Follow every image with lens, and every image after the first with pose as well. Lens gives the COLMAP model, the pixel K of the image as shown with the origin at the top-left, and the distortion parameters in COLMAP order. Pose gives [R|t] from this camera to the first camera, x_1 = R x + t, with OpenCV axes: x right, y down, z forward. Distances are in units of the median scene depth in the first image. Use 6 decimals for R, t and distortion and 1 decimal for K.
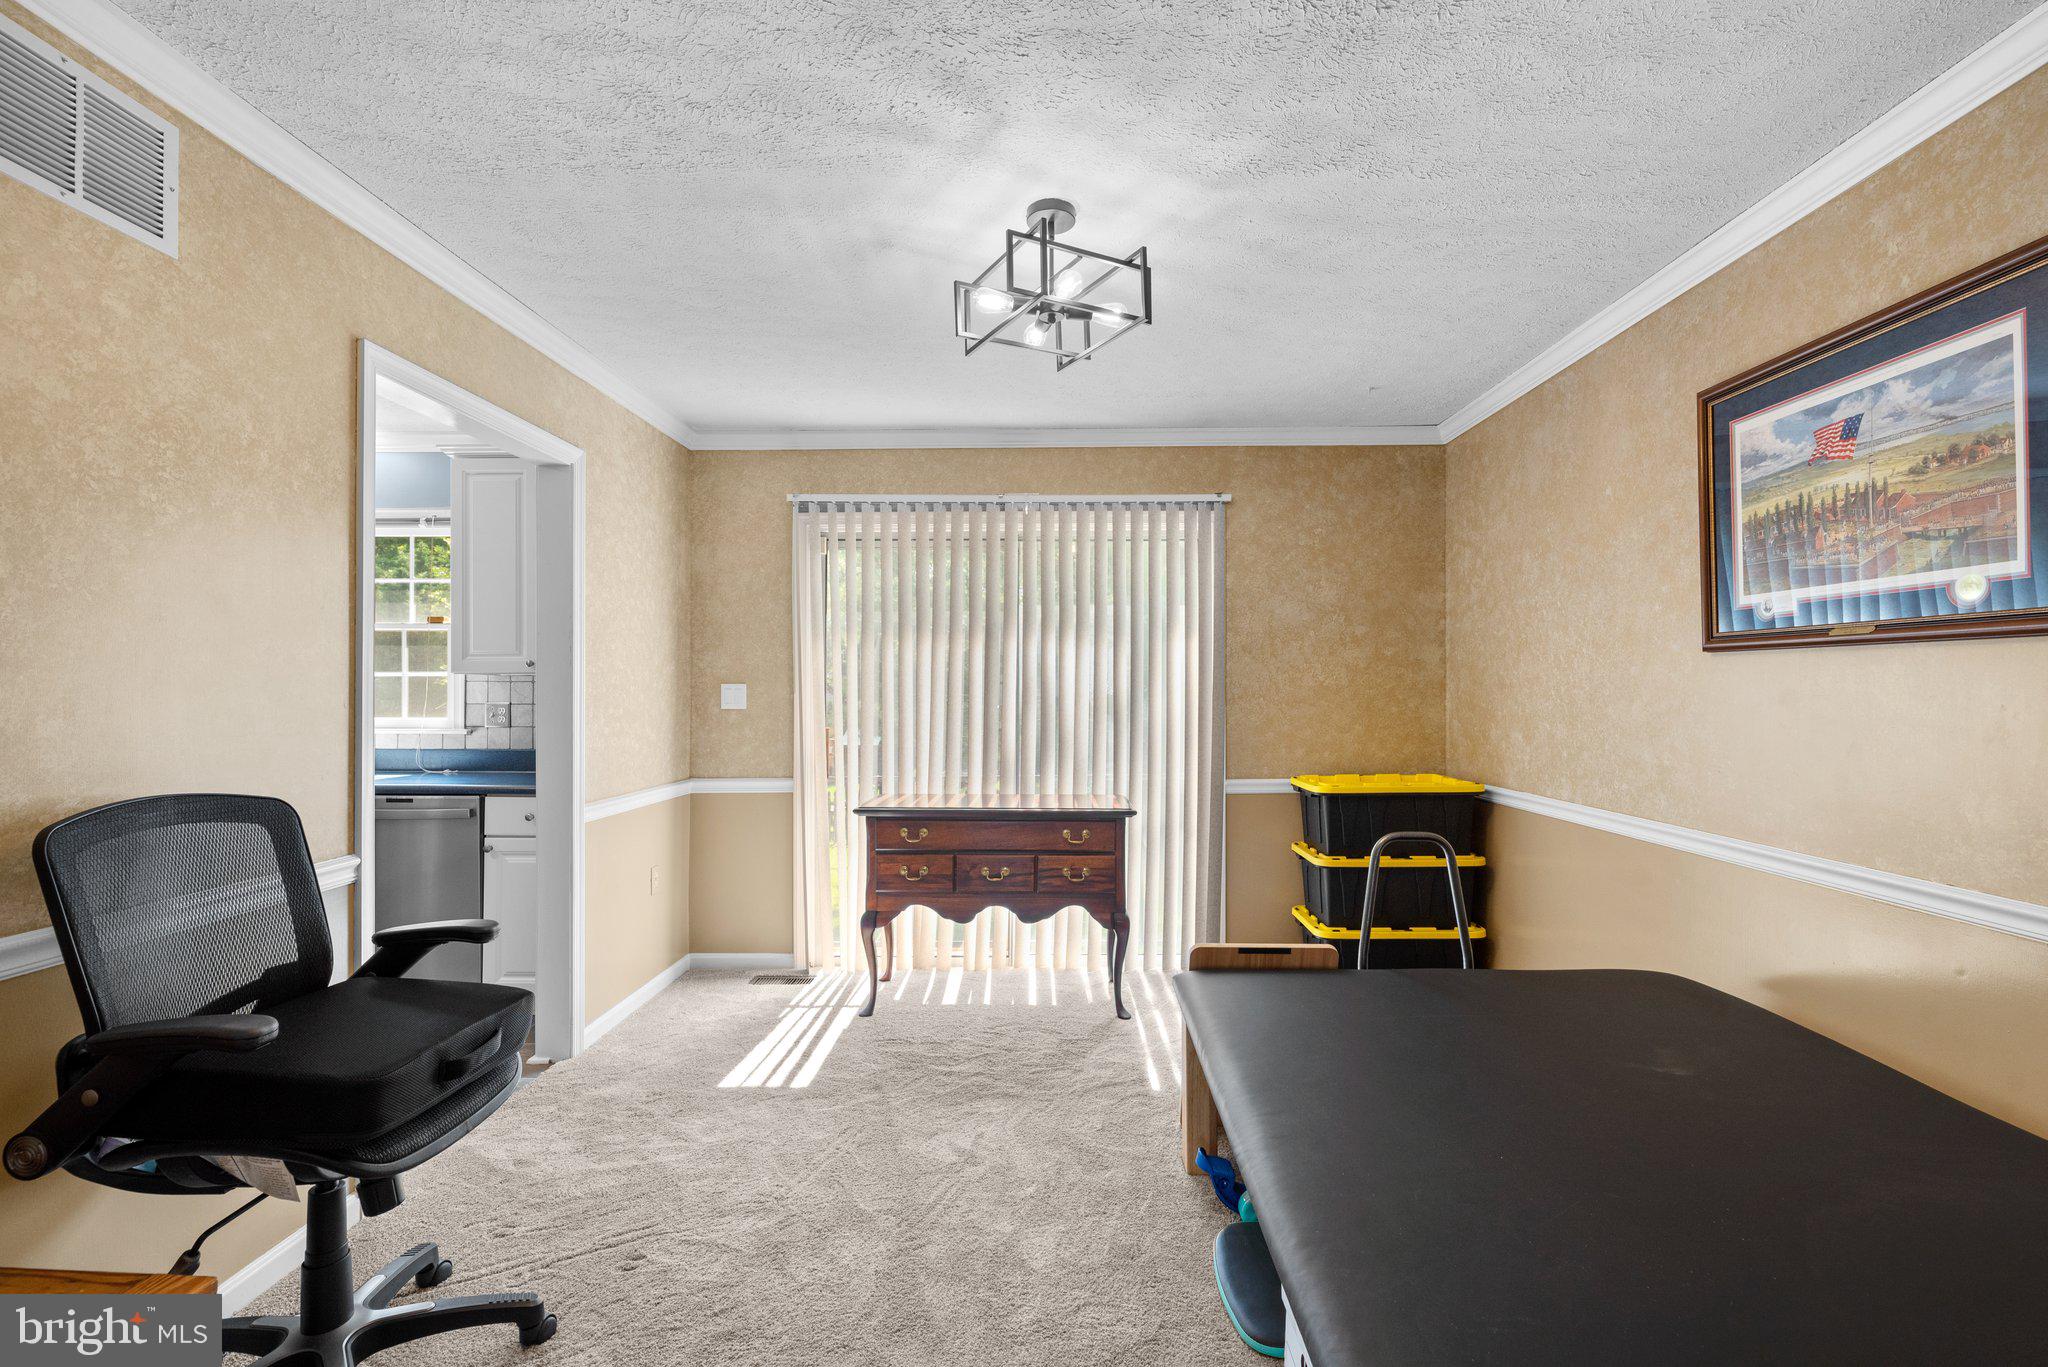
lens RADIAL K [[898.9, 0, 1054.5], [0, 898.9, 689.1], [0, 0, 1]] dist [0.000869, -0.001320]
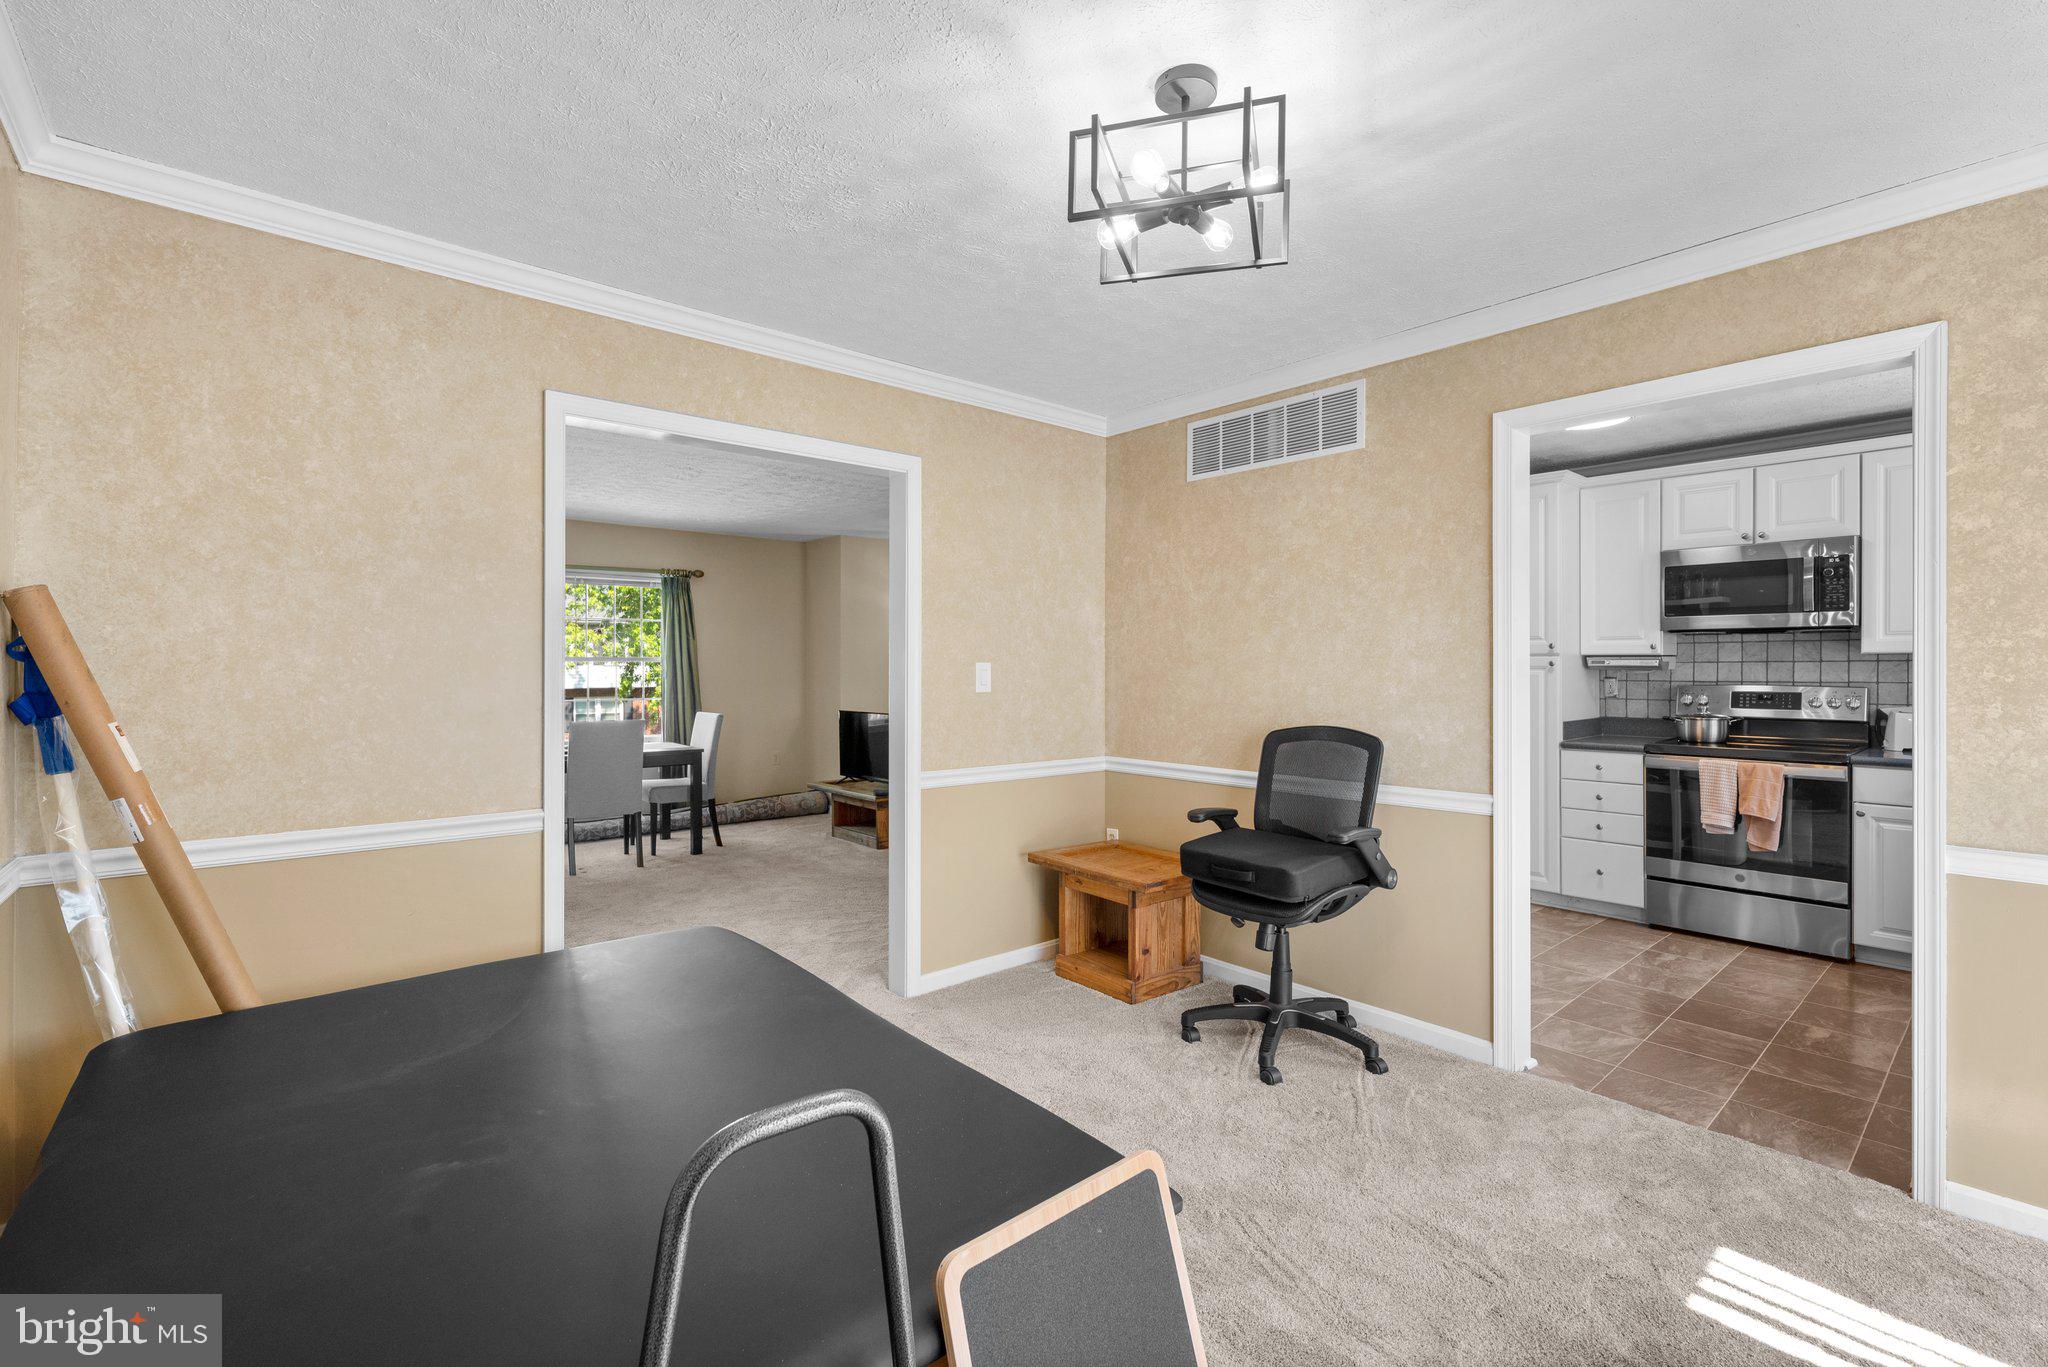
lens RADIAL K [[898.9, 0, 1013.9], [0, 898.9, 667.1], [0, 0, 1]] dist [0.000869, -0.001320]
pose [[-0.756015, 0.001451, -0.654552, 0.554334], [0.003739, 0.999991, -0.002101, -0.008762], [0.654543, -0.004036, -0.756014, 1.302600]]
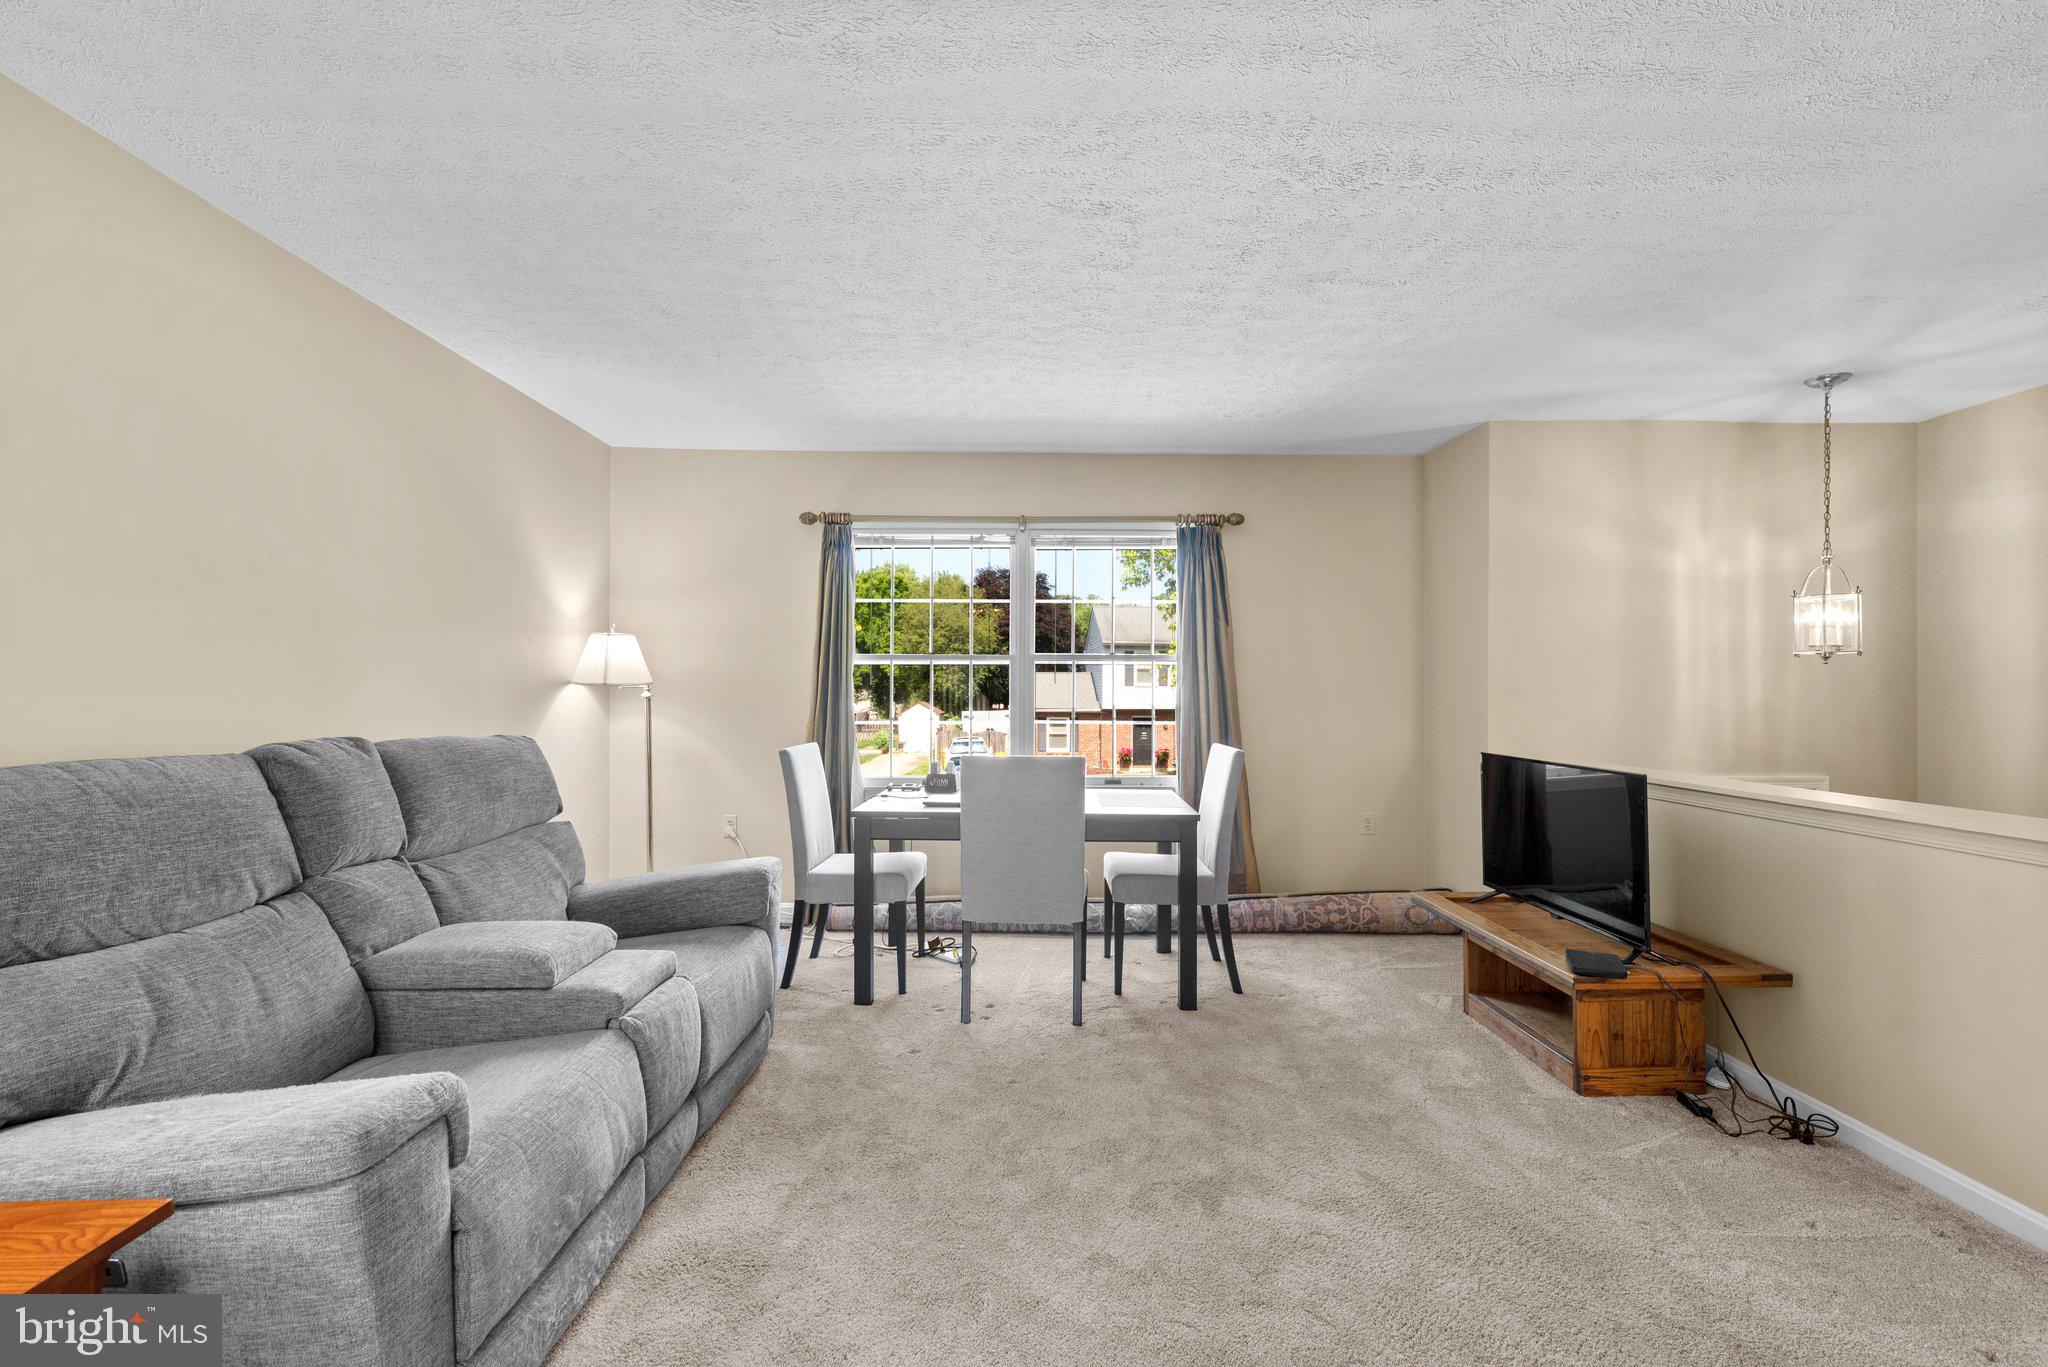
lens RADIAL K [[898.9, 0, 1029.9], [0, 898.9, 684.1], [0, 0, 1]] dist [0.000869, -0.001320]
pose [[-0.999311, -0.003681, -0.036935, -0.119700], [-0.003480, 0.999979, -0.005489, 0.022225], [0.036954, -0.005357, -0.999303, 0.190285]]
